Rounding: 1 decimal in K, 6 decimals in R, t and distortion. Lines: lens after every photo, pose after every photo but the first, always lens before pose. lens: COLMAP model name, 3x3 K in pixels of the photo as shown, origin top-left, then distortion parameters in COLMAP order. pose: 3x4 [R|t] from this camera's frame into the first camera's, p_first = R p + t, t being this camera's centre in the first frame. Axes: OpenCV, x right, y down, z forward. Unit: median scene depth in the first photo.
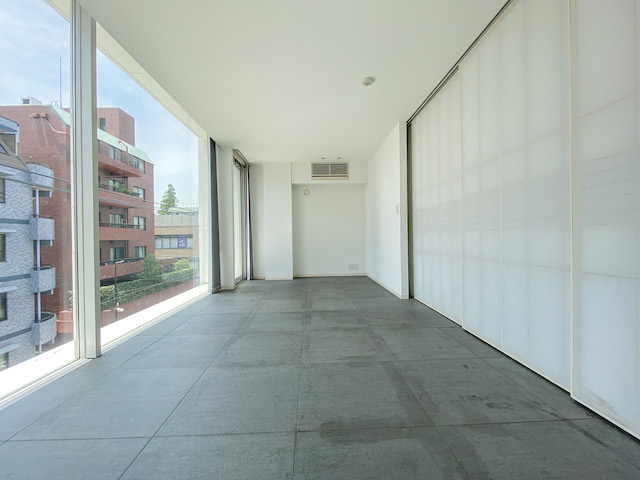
lens RADIAL K [[260.8, 0, 319.1], [0, 260.8, 238.4], [0, 0, 1]] dist [0.000624, -0.004031]
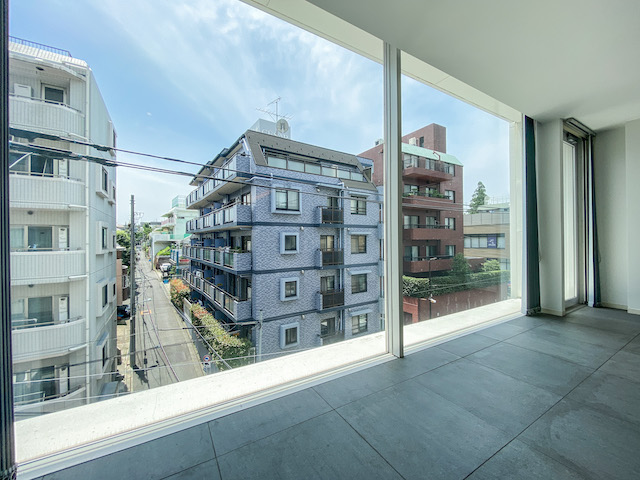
lens RADIAL K [[260.8, 0, 319.1], [0, 260.8, 238.4], [0, 0, 1]] dist [0.000624, -0.004031]
pose [[0.479572, 0.006889, -0.877476, -0.022971], [-0.002510, 0.999976, 0.006479, -0.019895], [0.877499, -0.000905, 0.479577, 0.068809]]
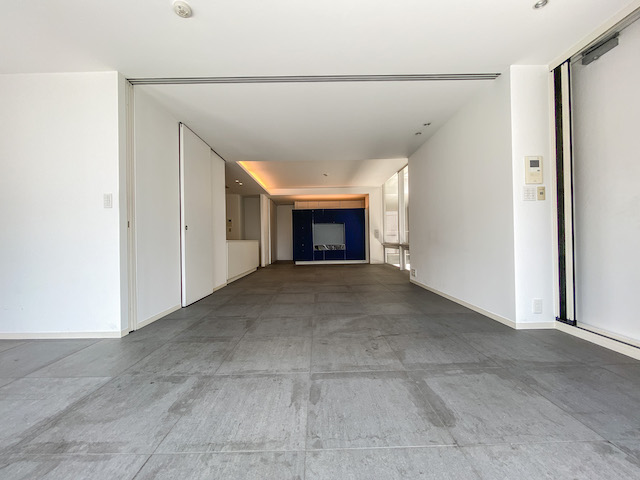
lens RADIAL K [[260.8, 0, 319.1], [0, 260.8, 238.4], [0, 0, 1]] dist [0.000624, -0.004031]
pose [[0.029310, 0.017441, 0.999418, -0.240589], [0.021372, 0.999608, -0.018071, 0.001539], [-0.999342, 0.021889, 0.028926, 0.334842]]
